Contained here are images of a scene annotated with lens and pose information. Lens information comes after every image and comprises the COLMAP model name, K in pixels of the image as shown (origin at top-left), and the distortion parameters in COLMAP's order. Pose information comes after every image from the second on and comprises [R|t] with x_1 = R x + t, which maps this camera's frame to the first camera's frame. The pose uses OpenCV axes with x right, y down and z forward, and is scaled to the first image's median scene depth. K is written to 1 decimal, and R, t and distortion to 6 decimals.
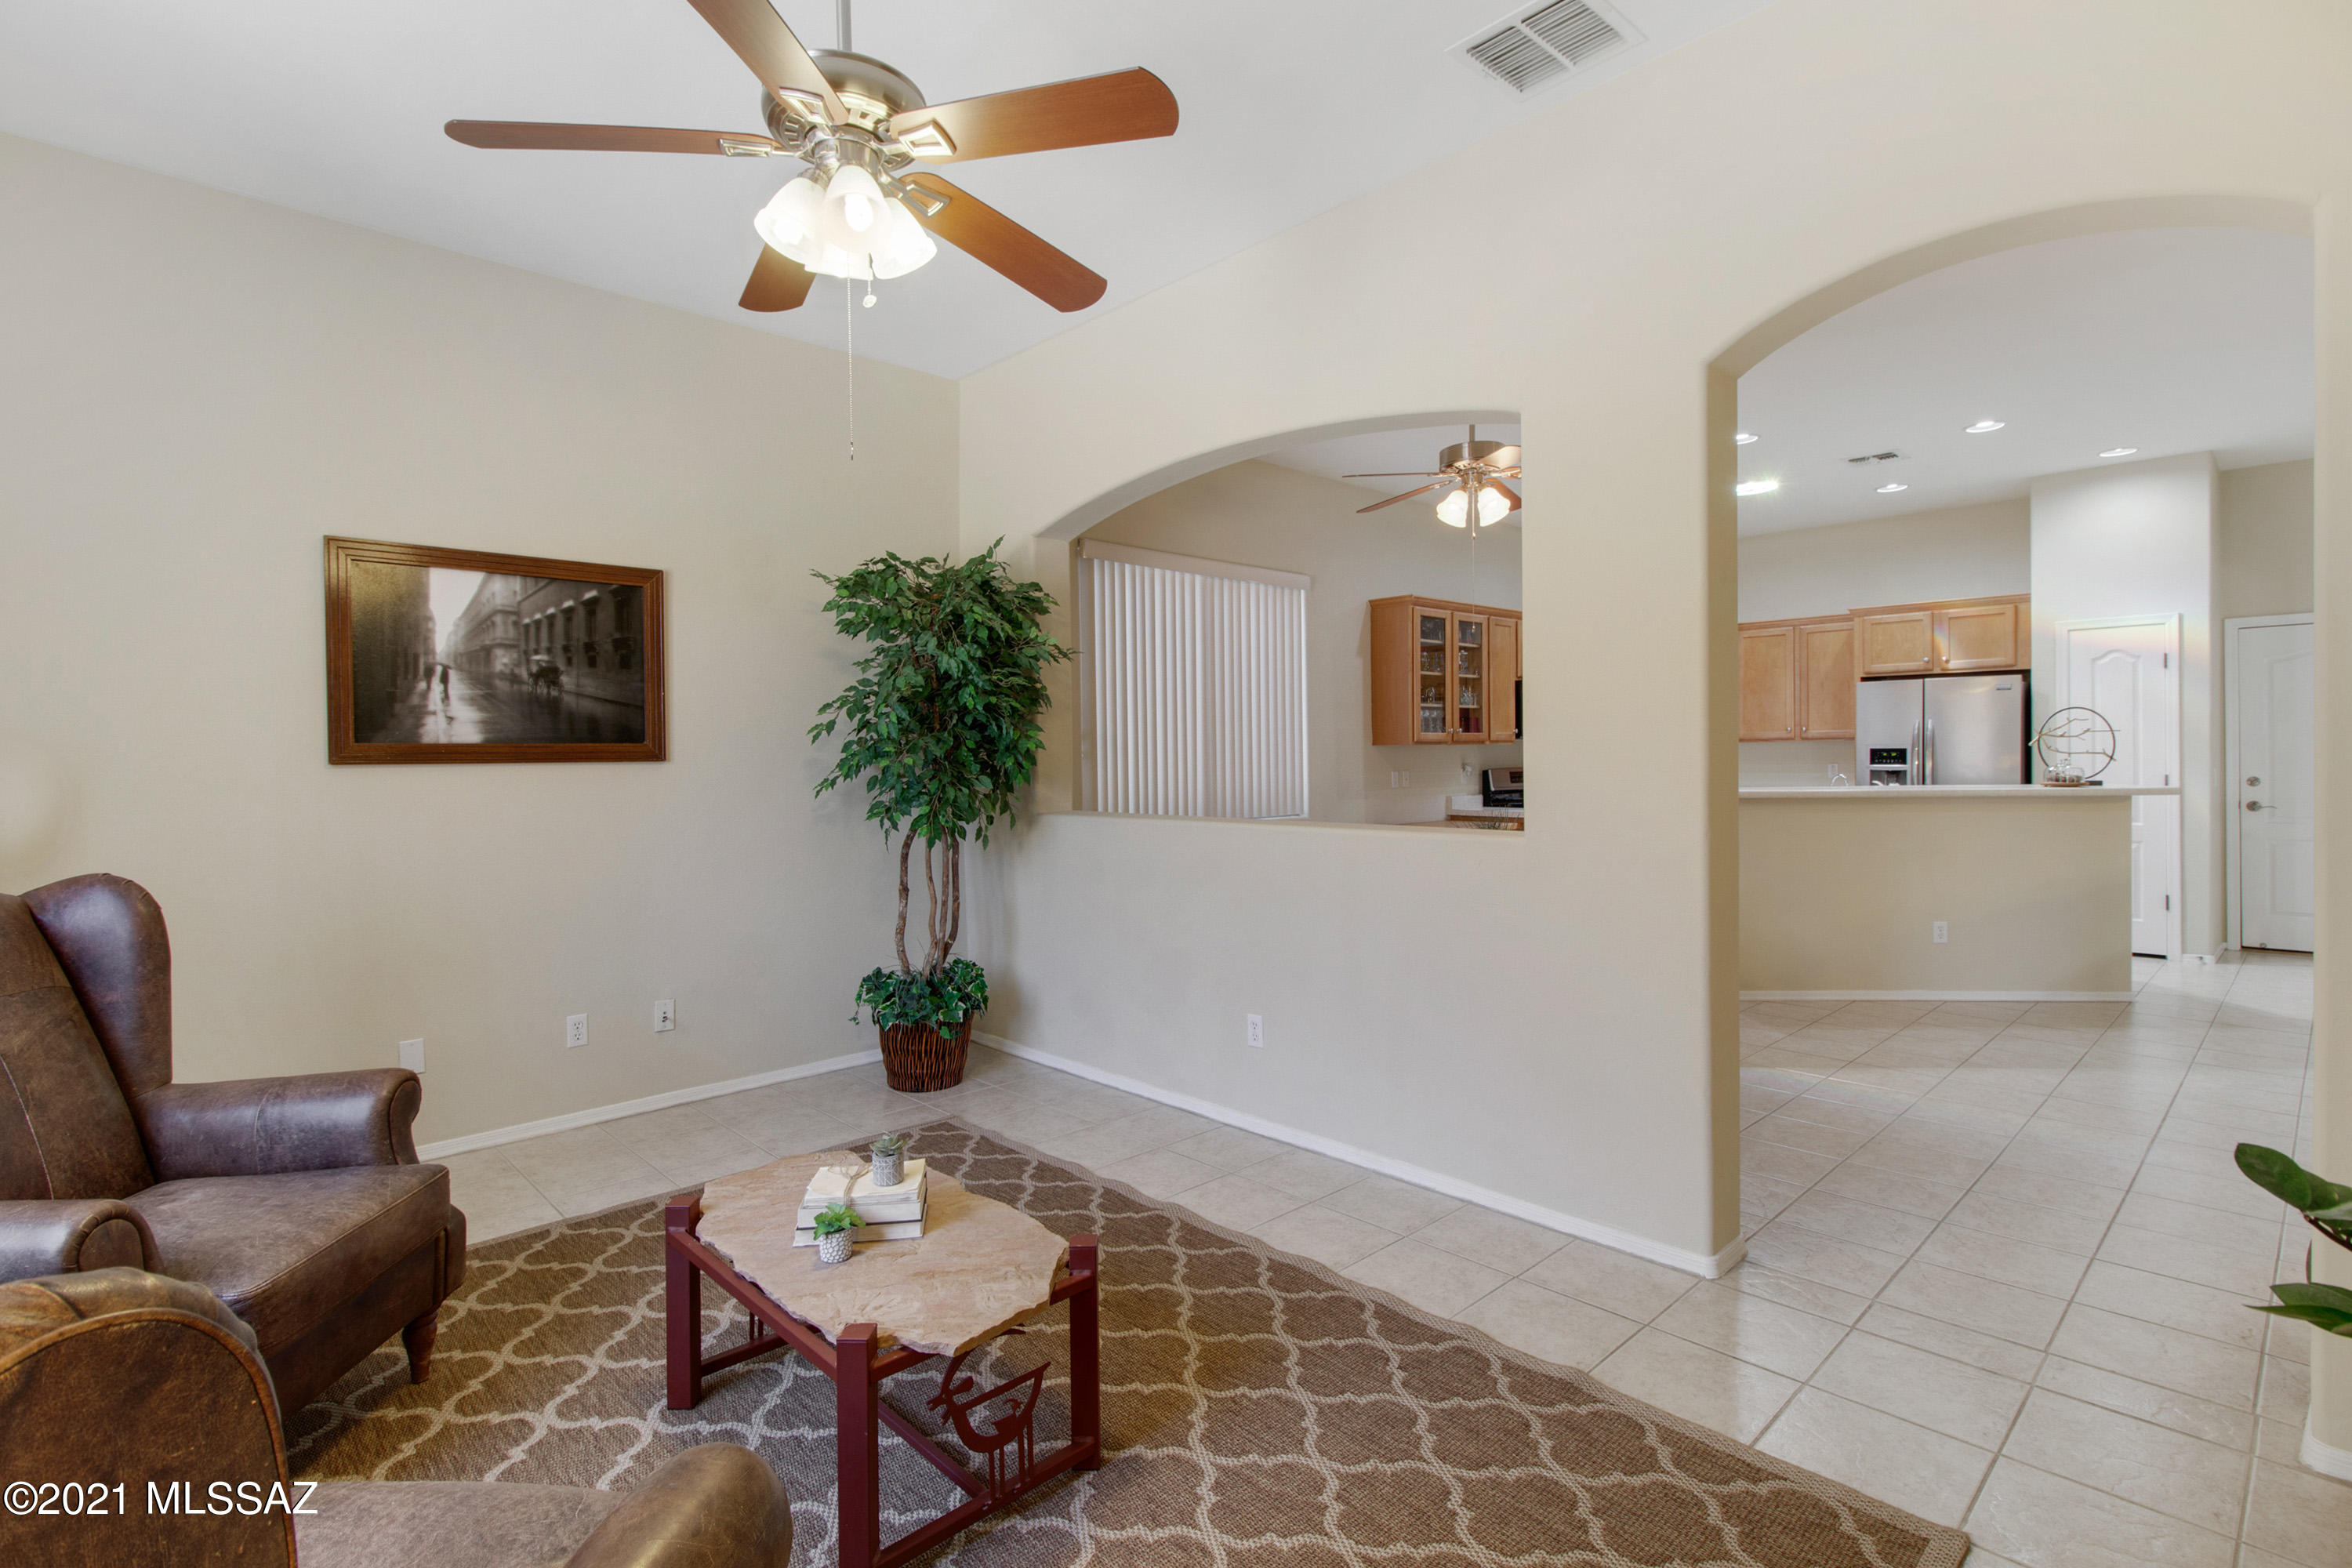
lens RADIAL K [[1092.1, 0, 1184.8], [0, 1092.1, 773.7], [0, 0, 1]] dist [0.003643, -0.000297]
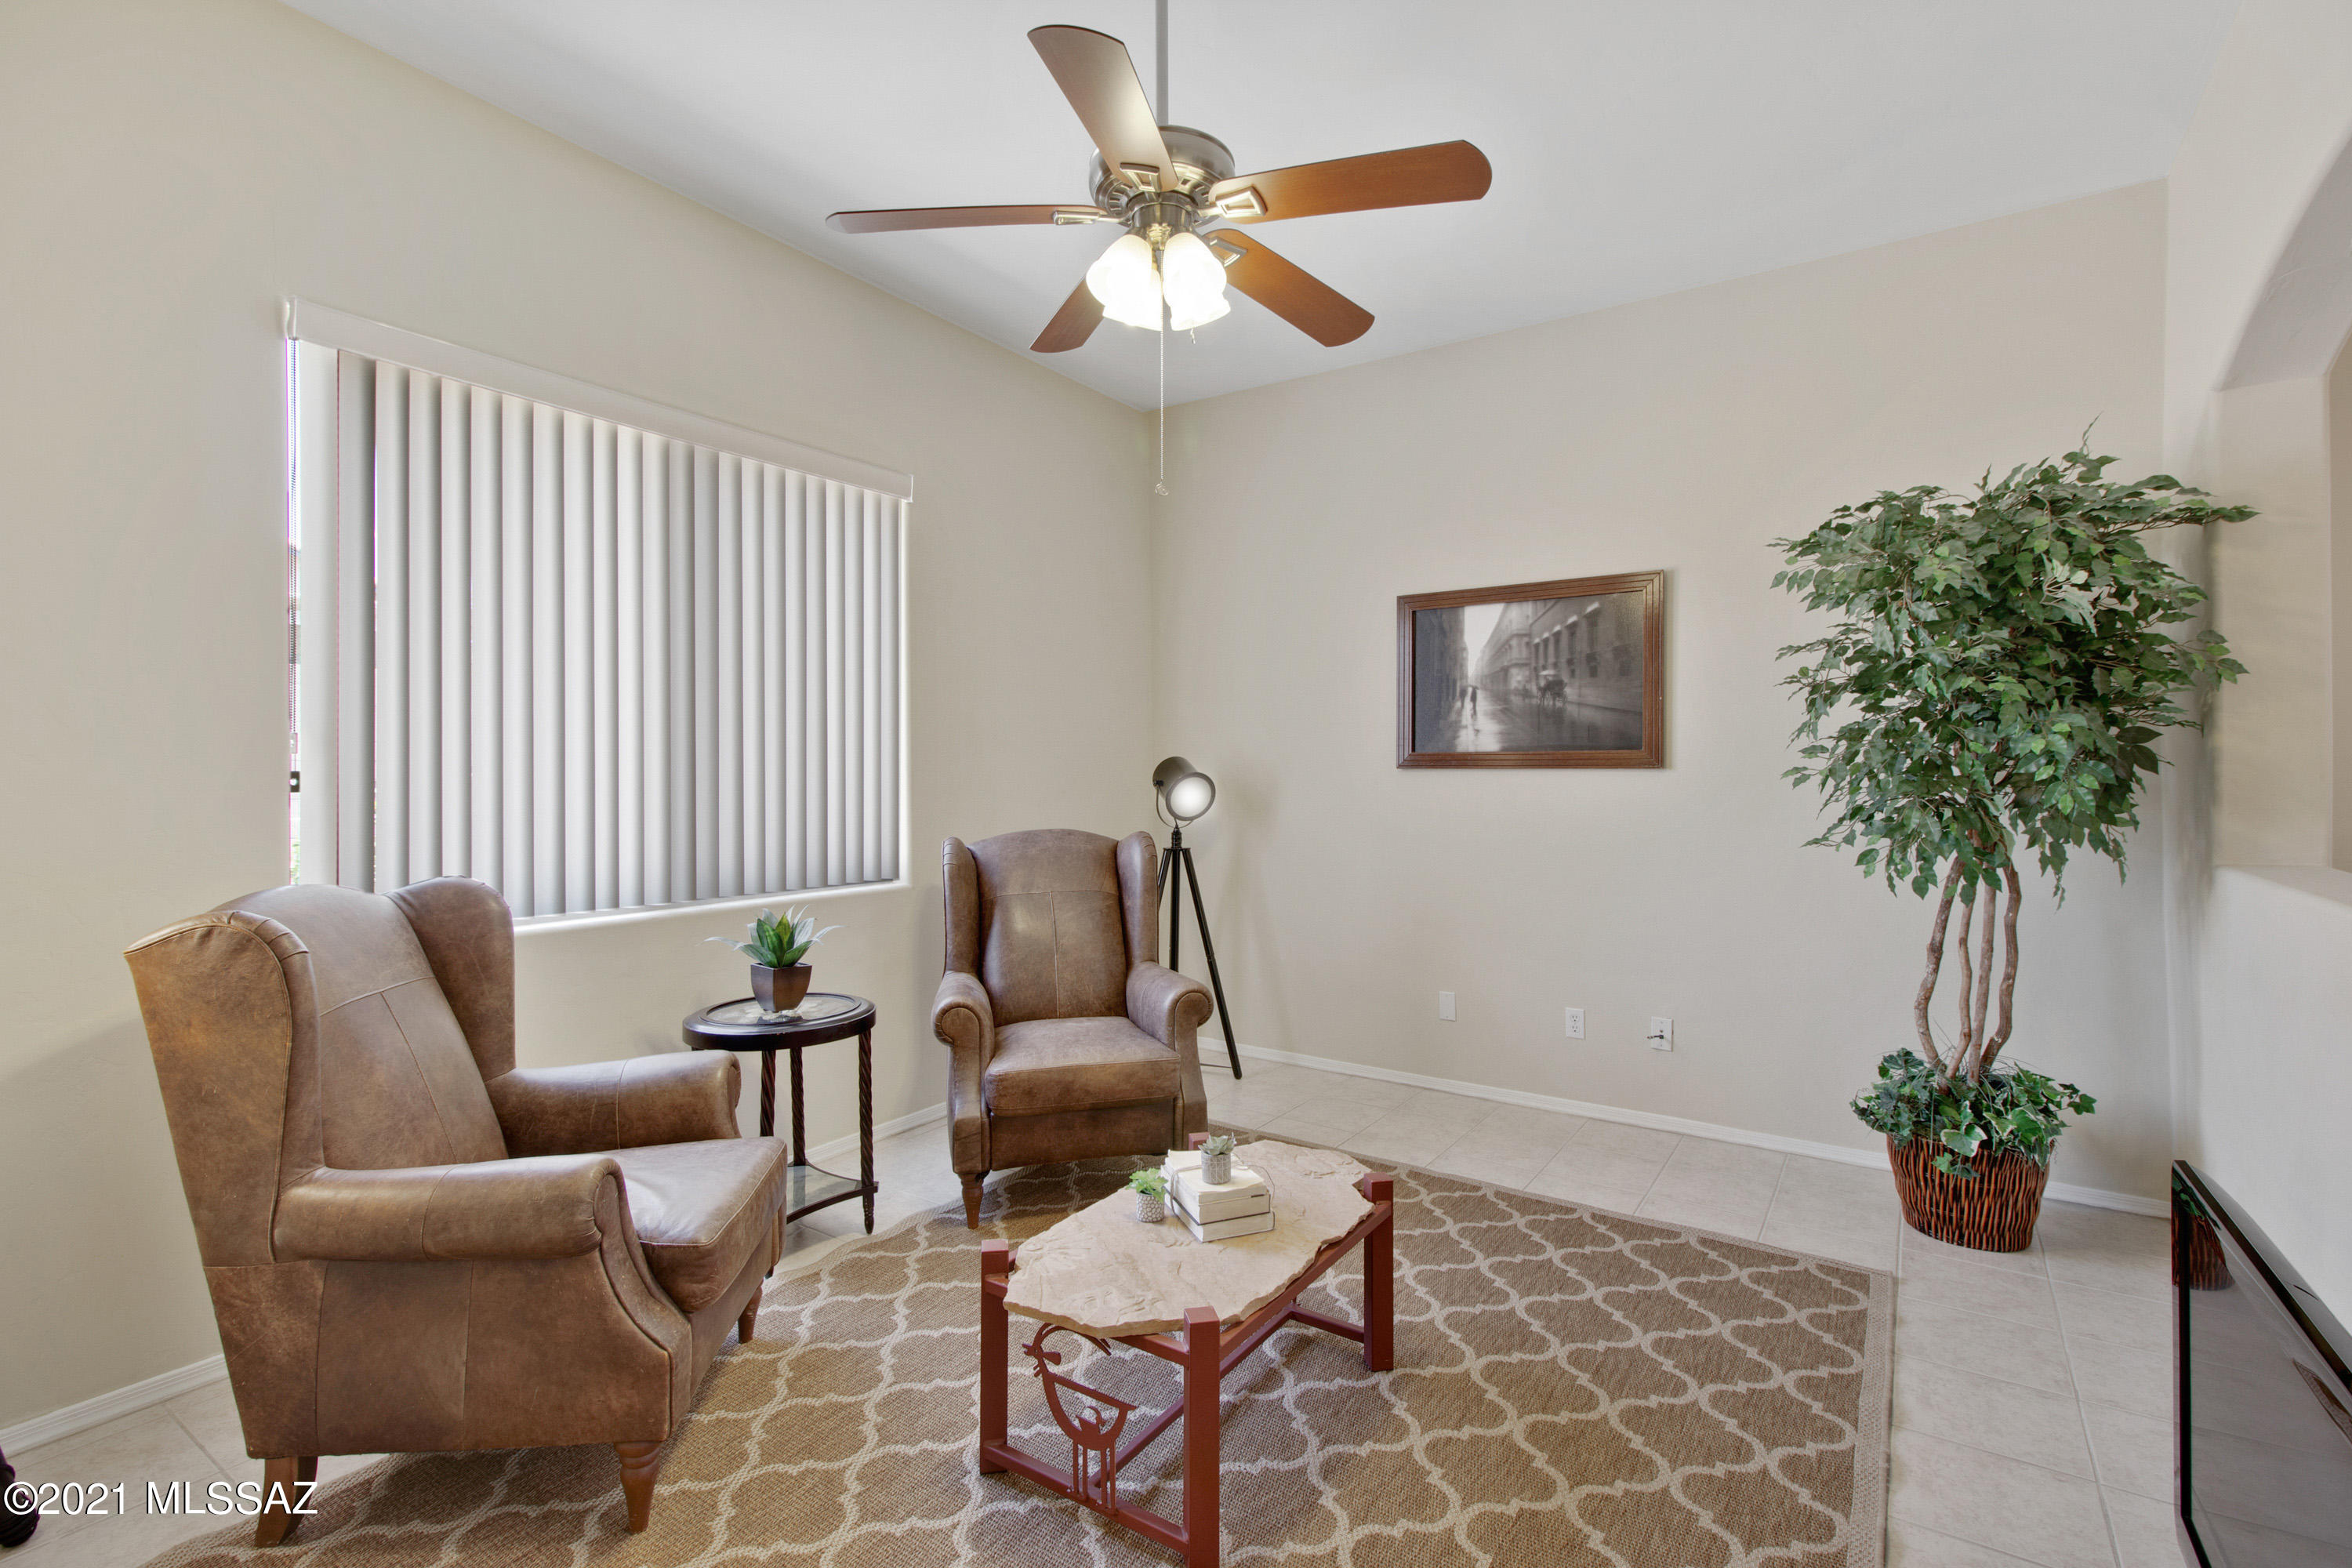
lens RADIAL K [[1092.1, 0, 1180.7], [0, 1092.1, 772.7], [0, 0, 1]] dist [0.003643, -0.000297]
pose [[0.200462, 0.016026, -0.979570, 0.405165], [-0.017473, 0.999766, 0.012781, -0.013646], [0.979546, 0.014554, 0.200696, 0.421548]]
